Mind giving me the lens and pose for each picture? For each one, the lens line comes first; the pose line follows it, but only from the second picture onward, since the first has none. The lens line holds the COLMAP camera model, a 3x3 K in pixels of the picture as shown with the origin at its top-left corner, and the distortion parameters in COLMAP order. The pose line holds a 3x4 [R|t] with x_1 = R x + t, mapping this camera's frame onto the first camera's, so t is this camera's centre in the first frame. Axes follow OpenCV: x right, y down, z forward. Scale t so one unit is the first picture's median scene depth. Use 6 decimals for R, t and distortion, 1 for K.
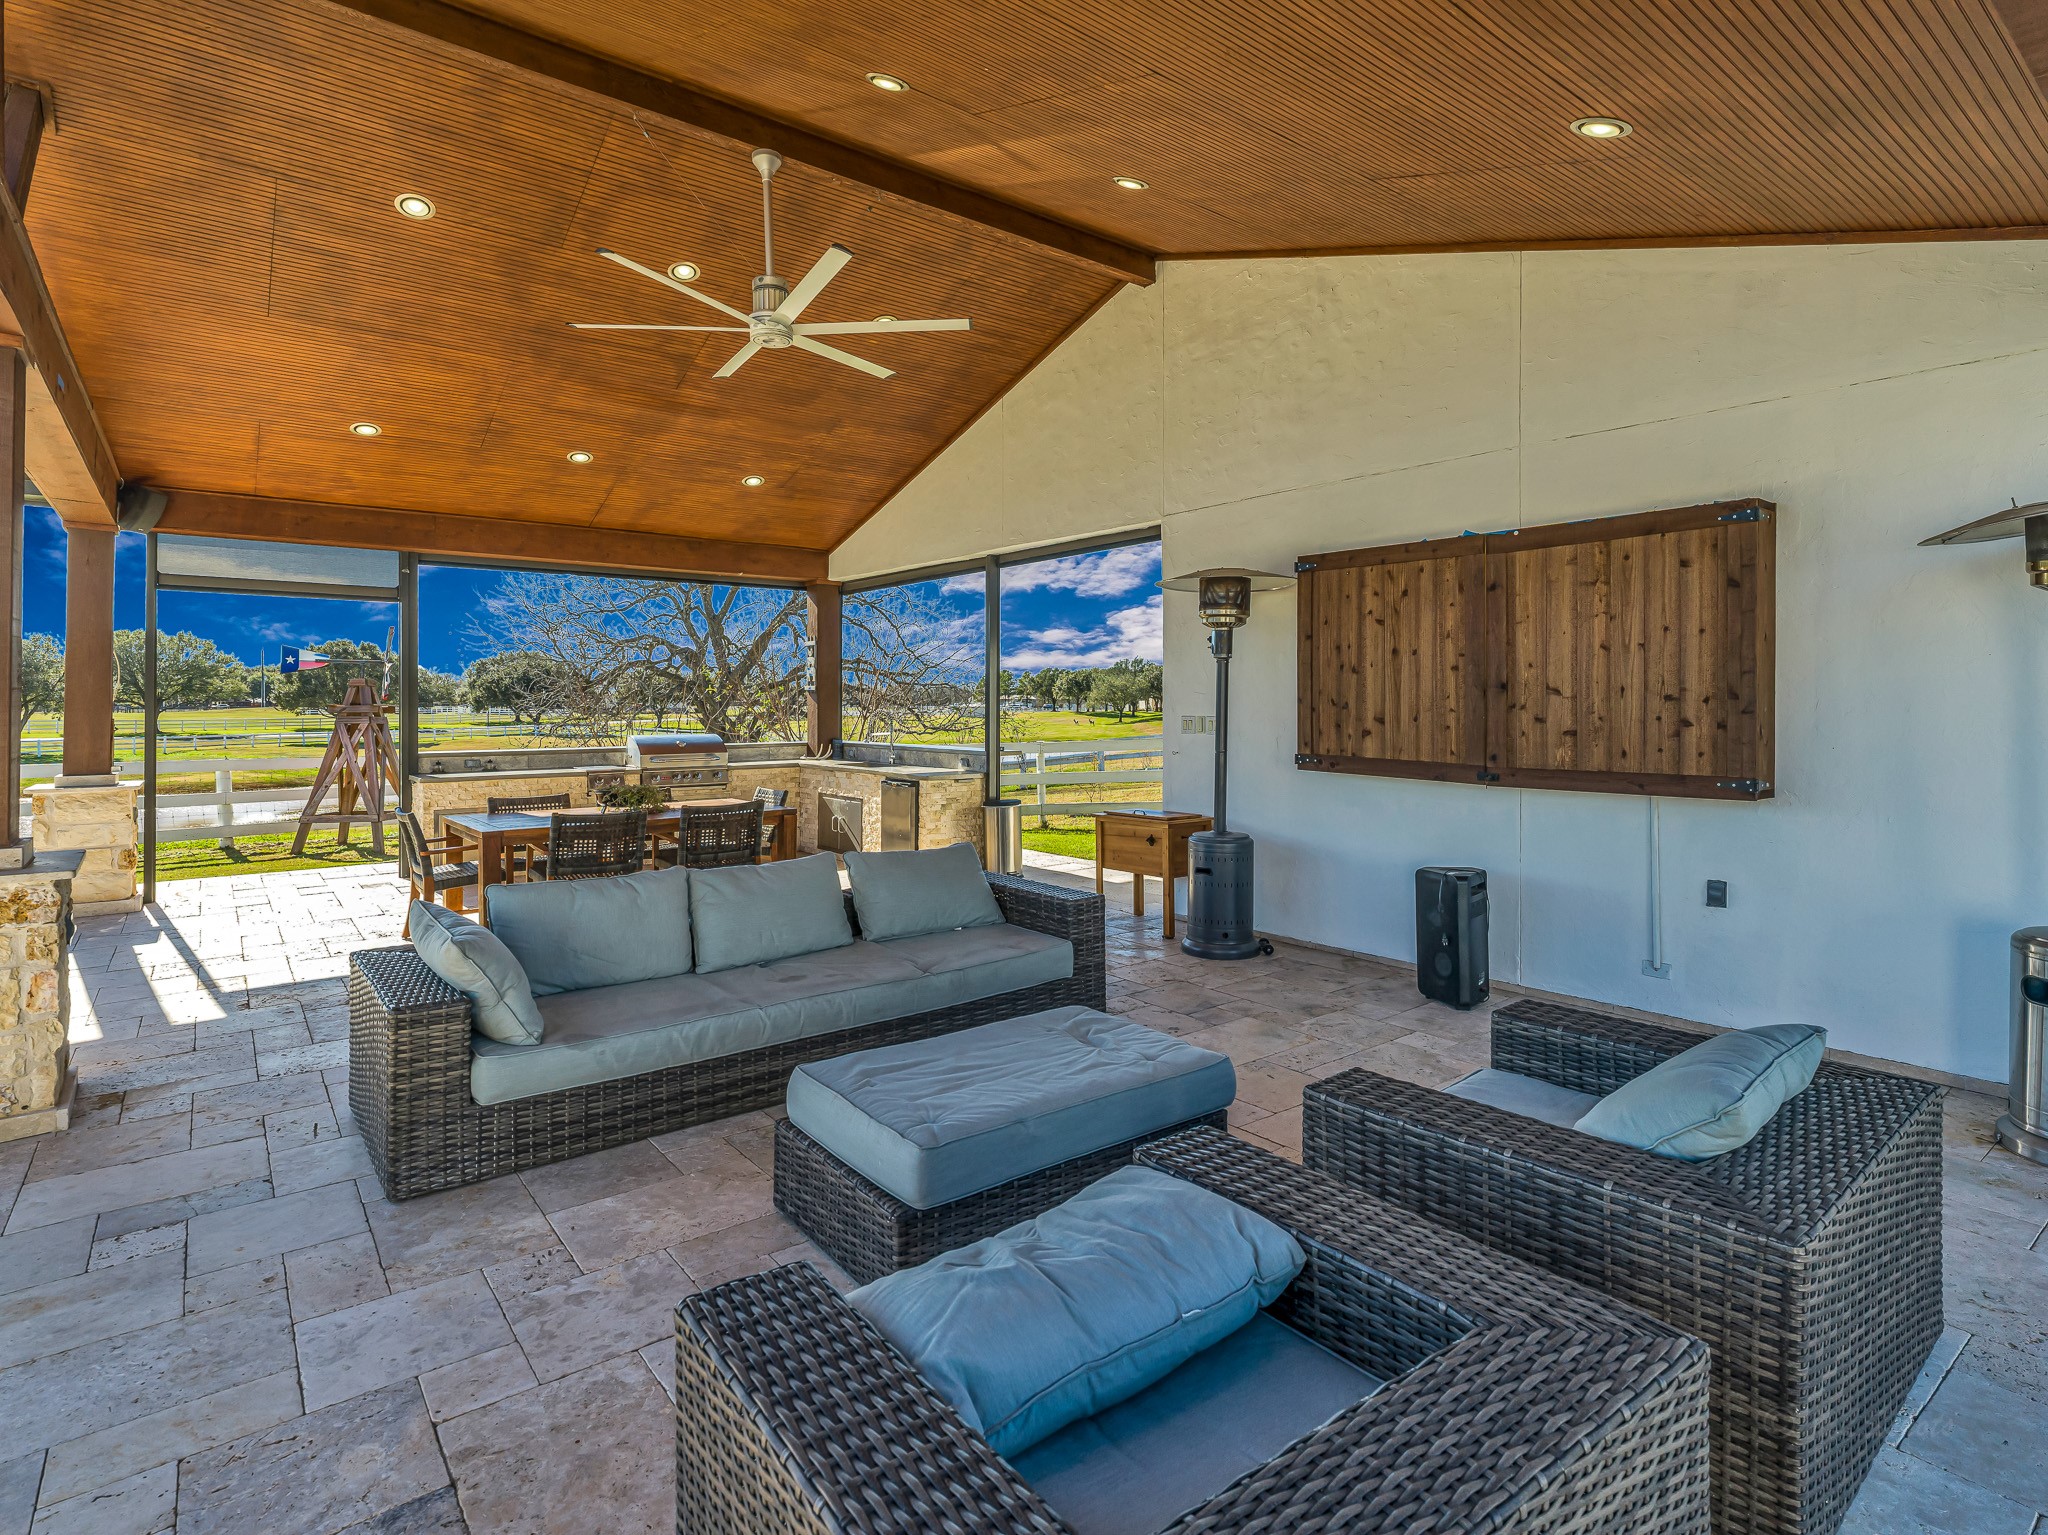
lens RADIAL K [[1042.4, 0, 1025.4], [0, 1042.4, 690.1], [0, 0, 1]] dist [-0.001426, 0.000386]
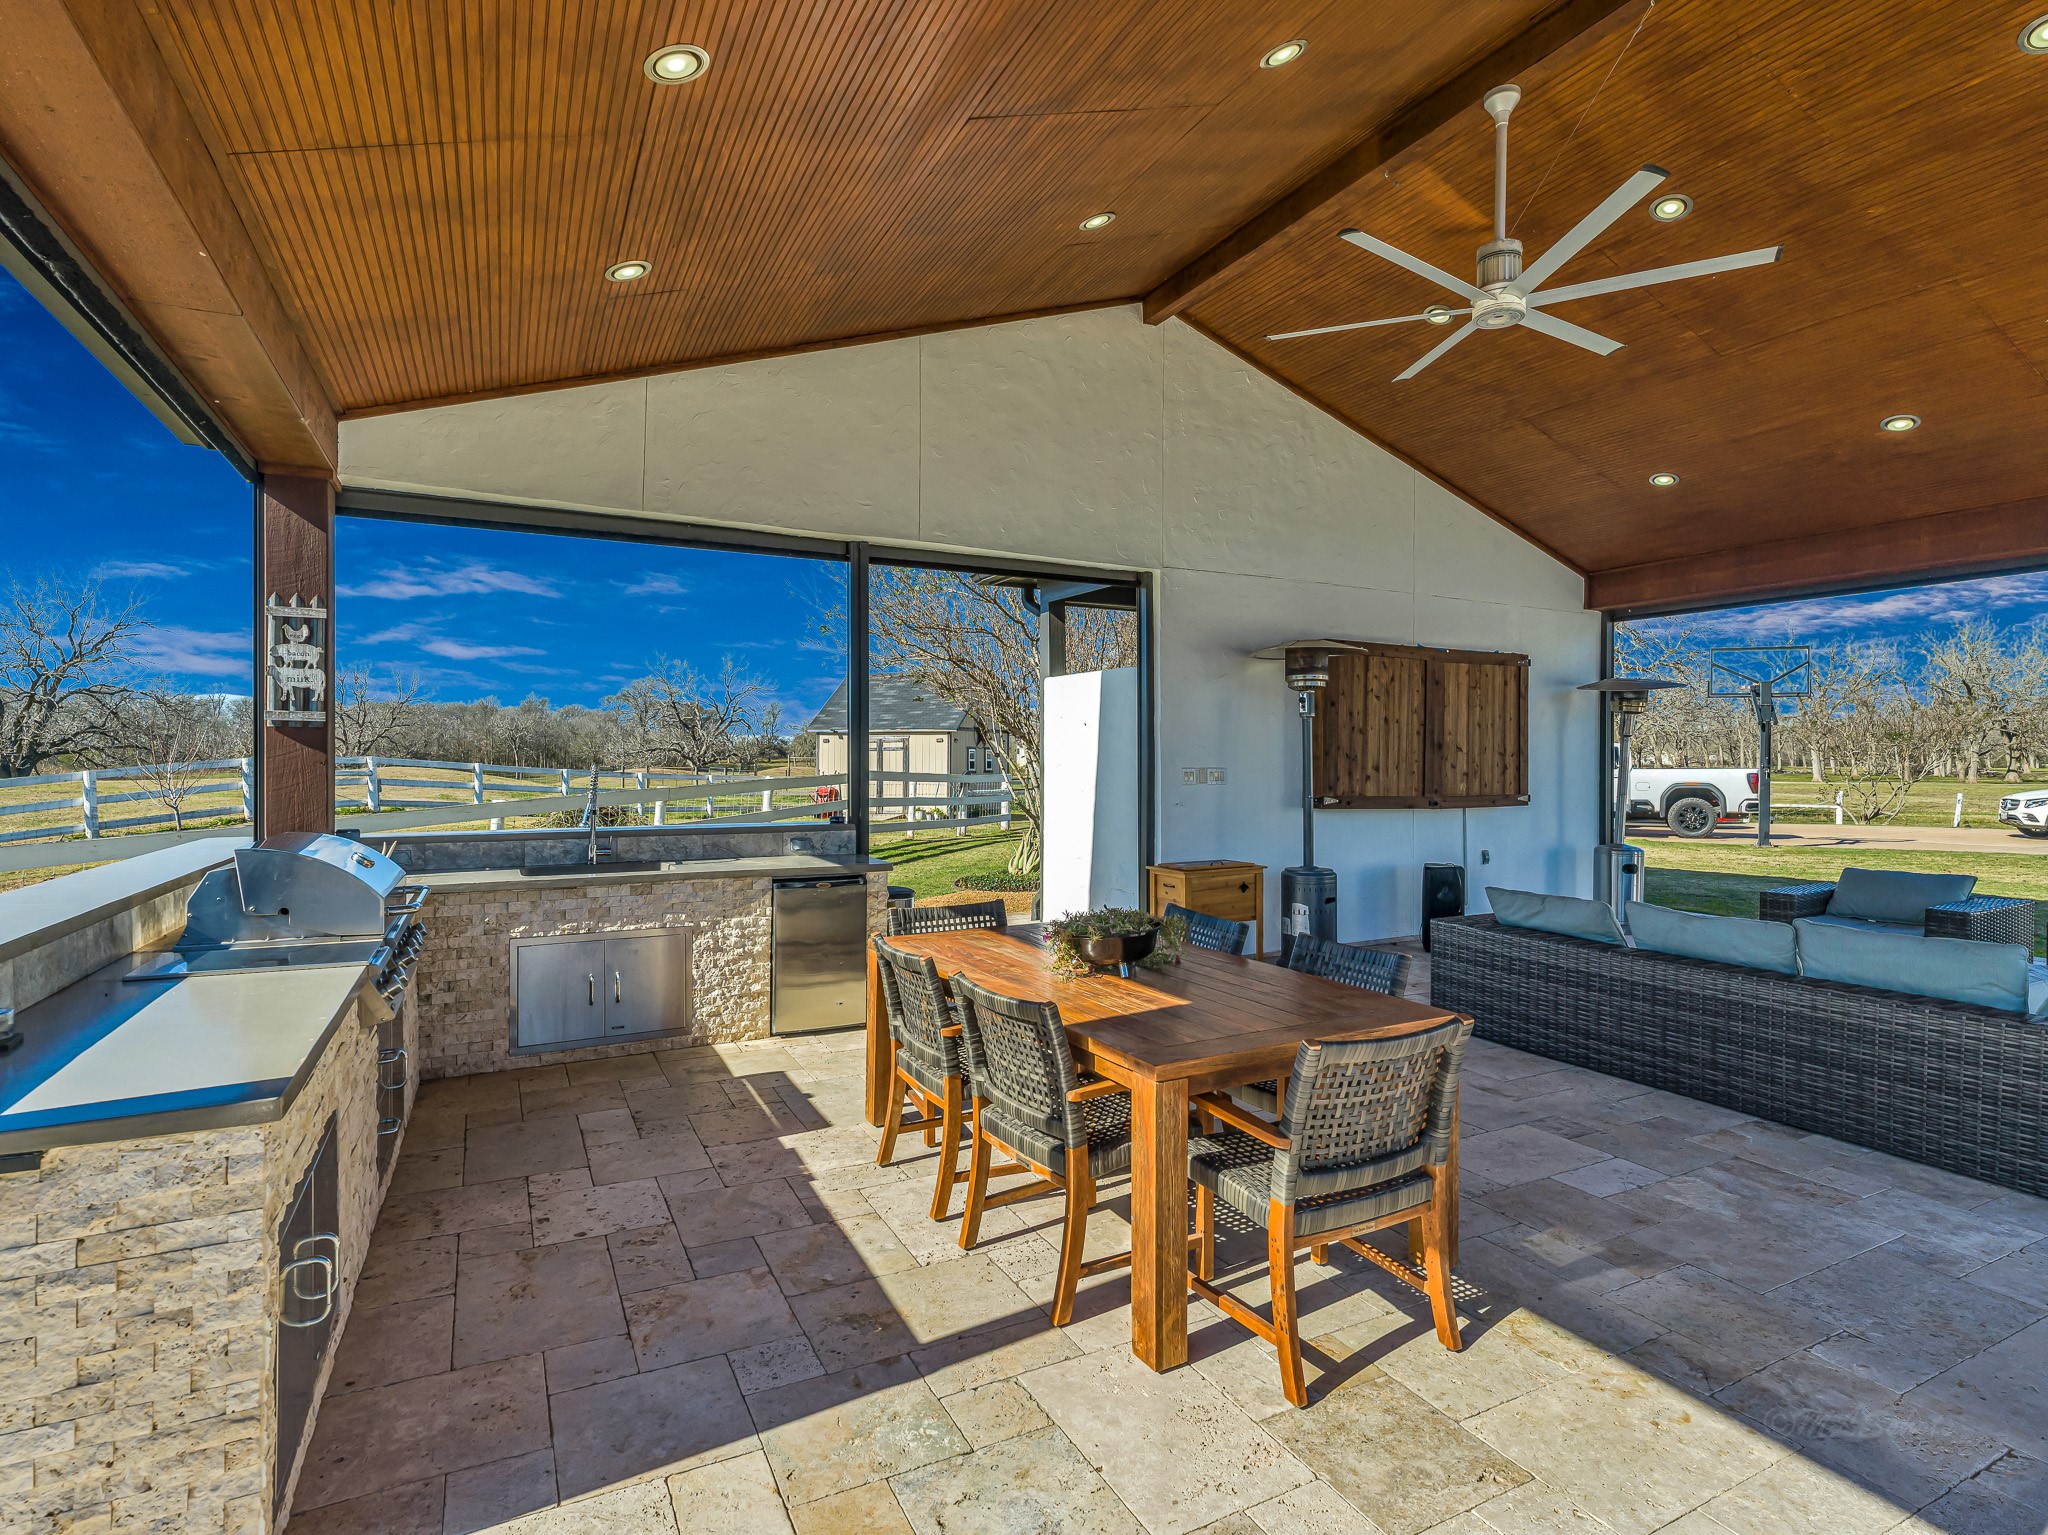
lens RADIAL K [[1047.6, 0, 1041.8], [0, 1047.6, 757.7], [0, 0, 1]] dist [-0.001562, 0.000158]
pose [[0.176977, 0.002618, 0.984211, -1.118837], [-0.014348, 0.999897, -0.000080, 0.021275], [-0.984110, -0.014108, 0.176997, 1.201866]]
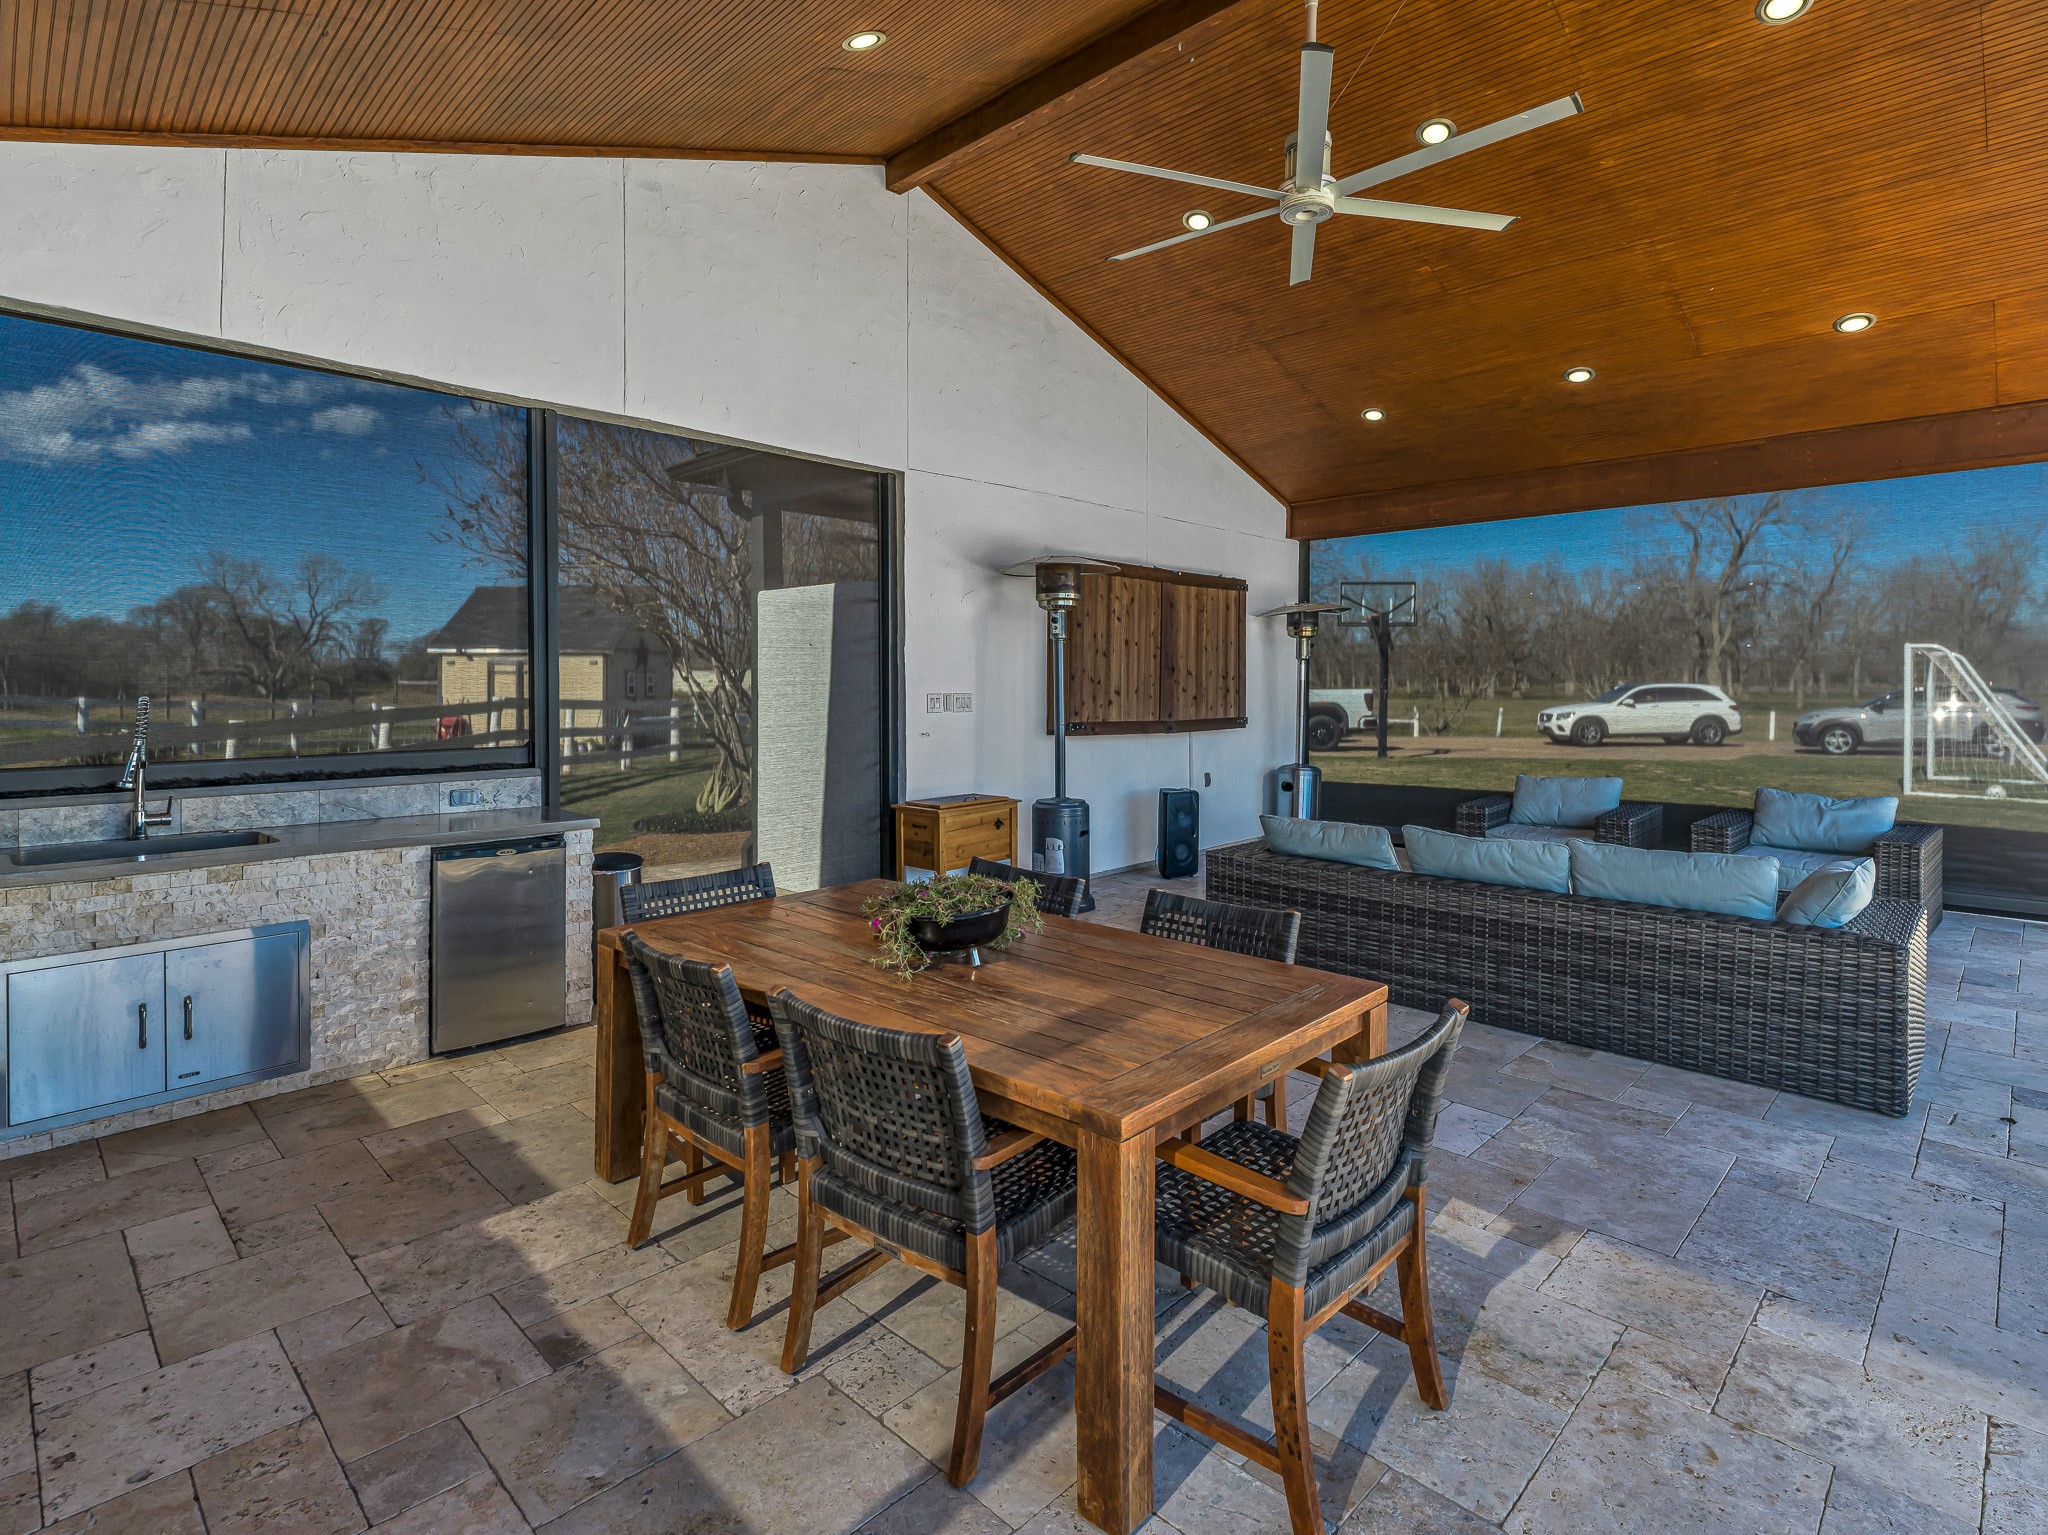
lens RADIAL K [[1042.4, 0, 1025.4], [0, 1042.4, 690.1], [0, 0, 1]] dist [-0.001426, 0.000386]
pose [[-0.131958, -0.006461, 0.991234, -0.977578], [-0.010790, 0.999929, 0.005082, 0.020111], [-0.991197, -0.010025, -0.132018, 1.305697]]
